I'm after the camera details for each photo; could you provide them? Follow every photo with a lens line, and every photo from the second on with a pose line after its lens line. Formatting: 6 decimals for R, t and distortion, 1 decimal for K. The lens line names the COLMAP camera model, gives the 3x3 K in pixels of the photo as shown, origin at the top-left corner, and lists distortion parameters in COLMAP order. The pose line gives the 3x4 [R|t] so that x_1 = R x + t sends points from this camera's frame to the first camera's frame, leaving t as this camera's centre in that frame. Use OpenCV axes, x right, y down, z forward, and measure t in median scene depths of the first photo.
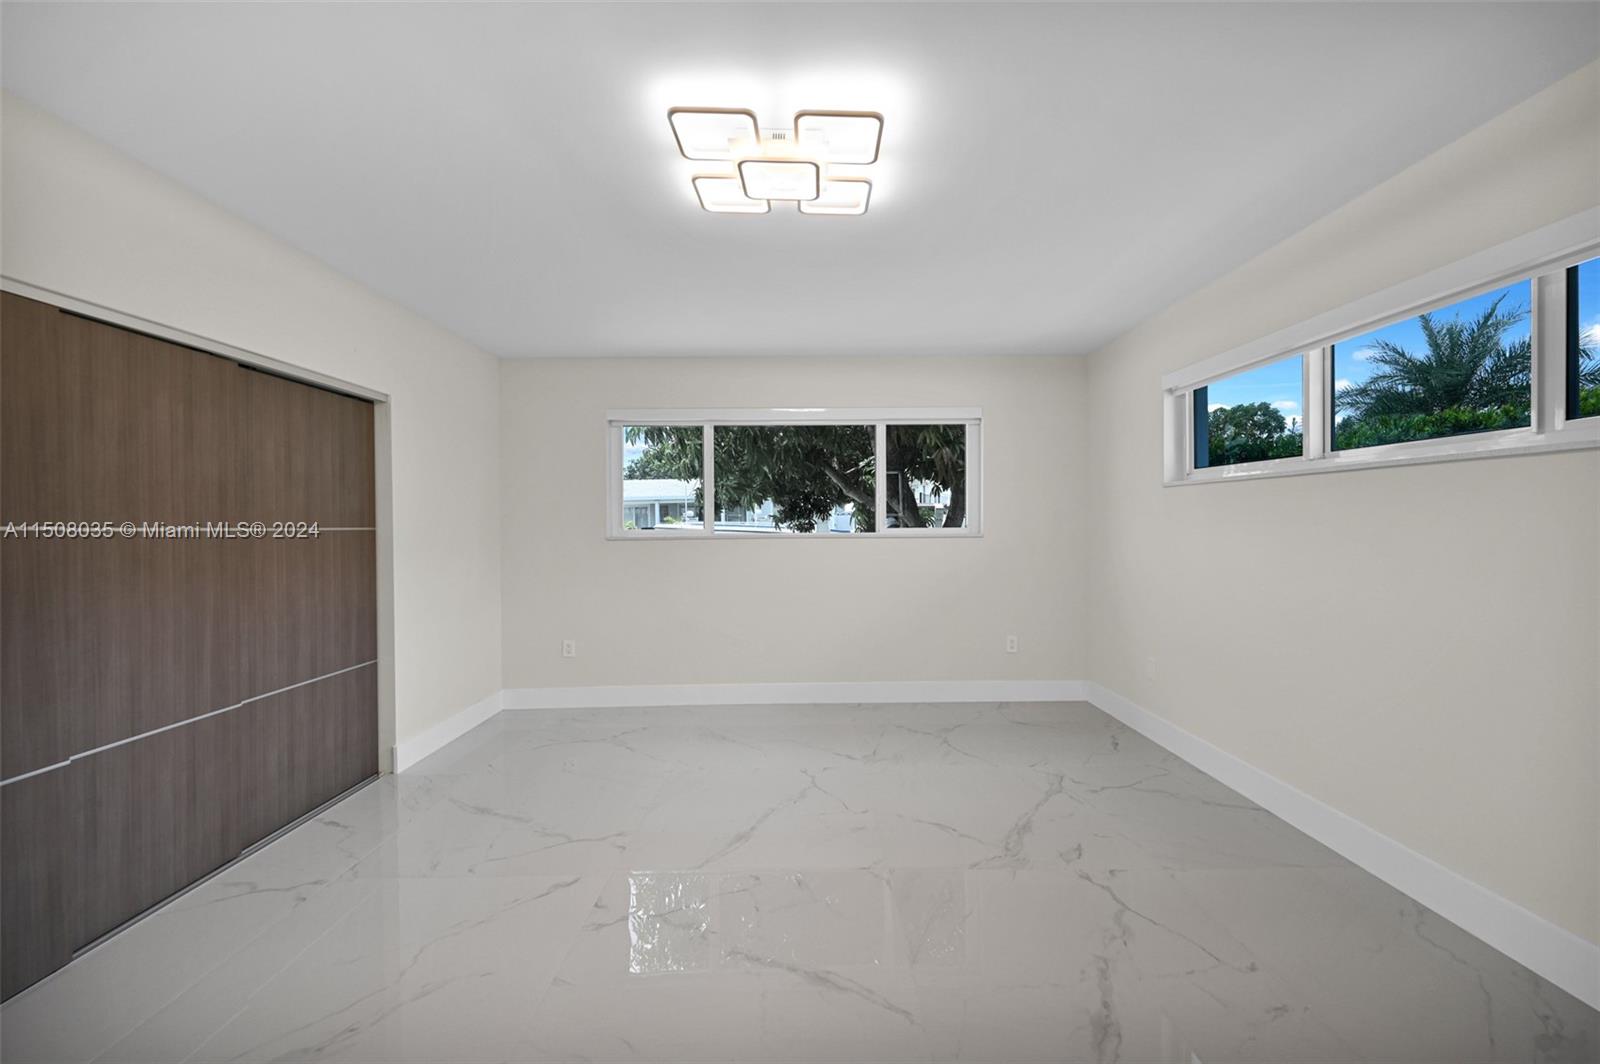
lens RADIAL K [[669.6, 0, 804.2], [0, 669.6, 534.8], [0, 0, 1]] dist [0.000021, 0.000005]
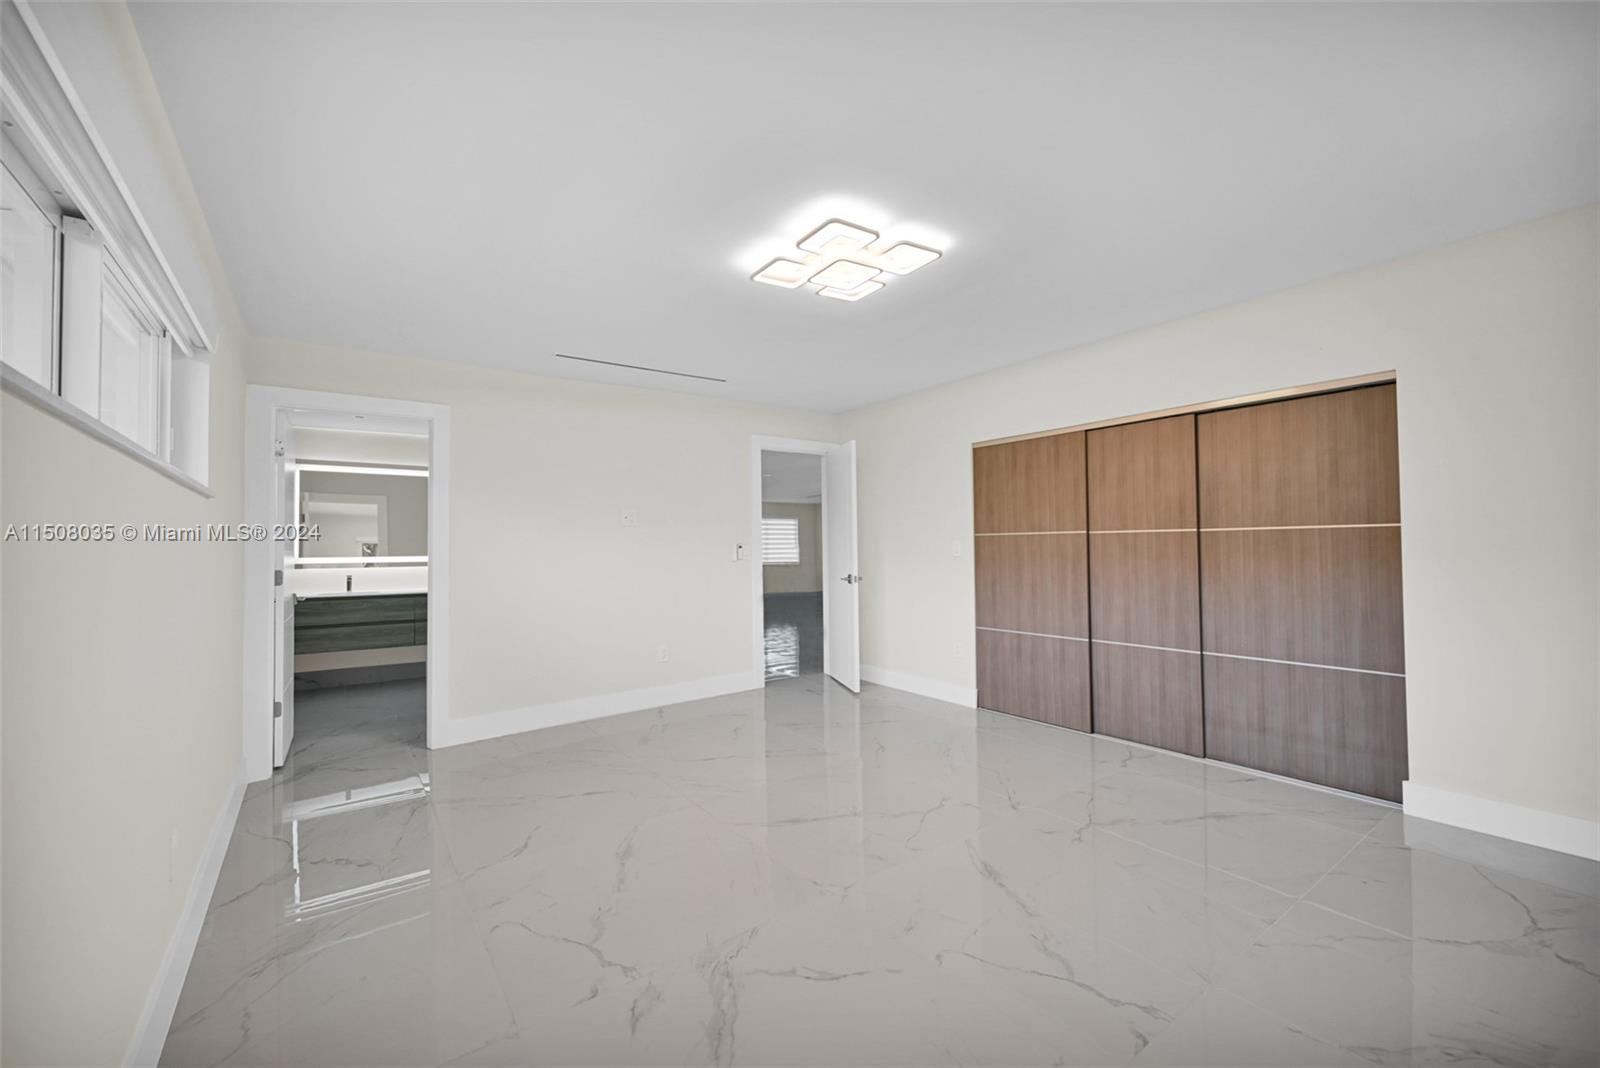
lens RADIAL K [[669.6, 0, 804.2], [0, 669.6, 536.8], [0, 0, 1]] dist [0.000021, 0.000005]
pose [[-0.818482, 0.017063, -0.574278, 0.592201], [0.016903, 0.999841, 0.005617, -0.013156], [0.574283, -0.005110, -0.818641, 1.507729]]
